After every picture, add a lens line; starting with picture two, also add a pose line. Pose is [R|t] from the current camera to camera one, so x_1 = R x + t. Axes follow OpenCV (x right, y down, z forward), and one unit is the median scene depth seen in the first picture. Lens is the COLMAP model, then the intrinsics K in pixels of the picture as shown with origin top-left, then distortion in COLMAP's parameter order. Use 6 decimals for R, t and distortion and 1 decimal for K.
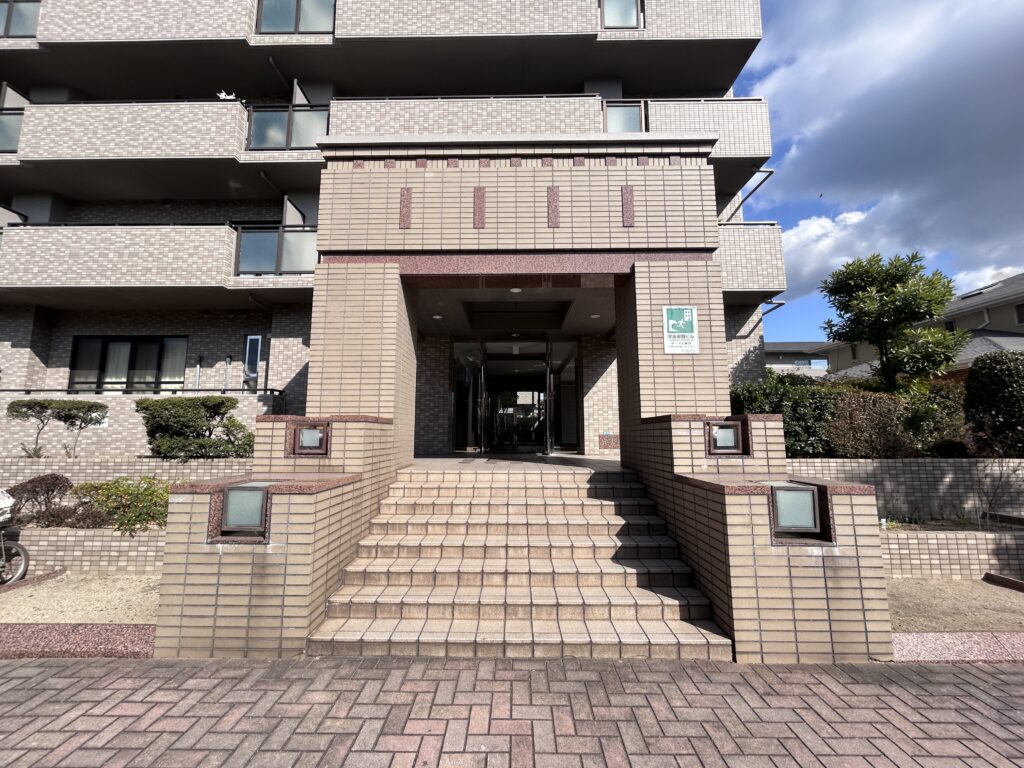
lens RADIAL K [[413.9, 0, 510.3], [0, 413.9, 382.6], [0, 0, 1]] dist [0.000435, 0.000048]
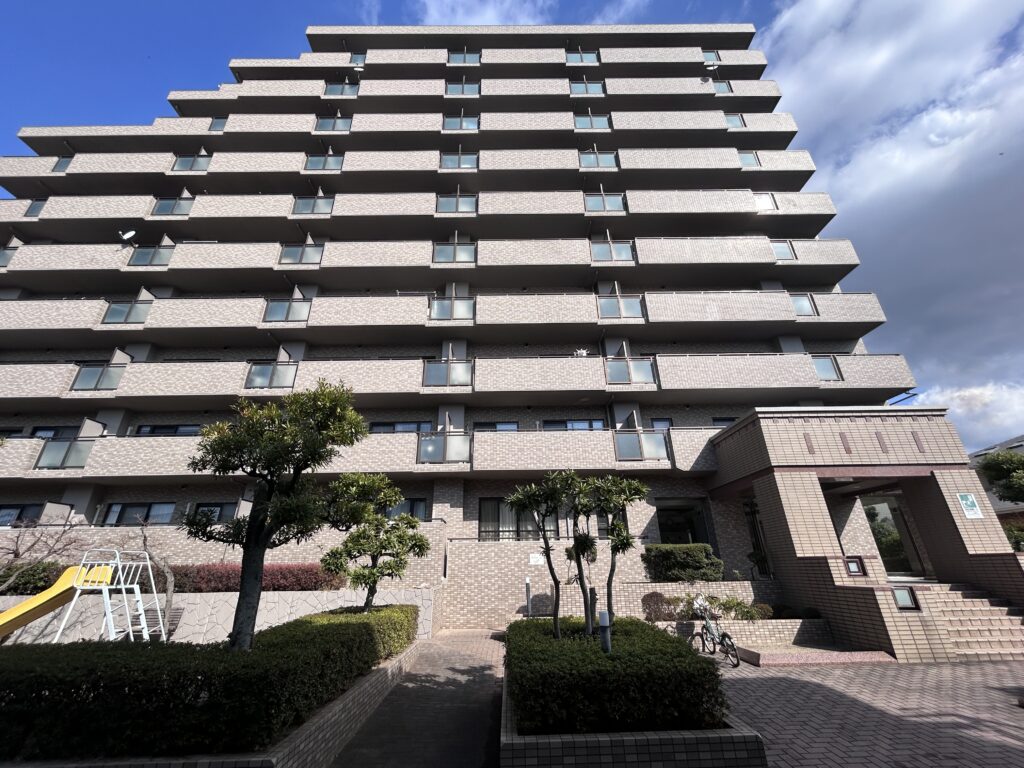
lens RADIAL K [[413.9, 0, 509.4], [0, 413.9, 381.8], [0, 0, 1]] dist [0.000435, 0.000048]
pose [[0.999697, -0.006508, 0.023732, -1.730142], [0.013147, 0.956471, -0.291533, -0.137323], [-0.020801, 0.291756, 0.956266, -0.969829]]
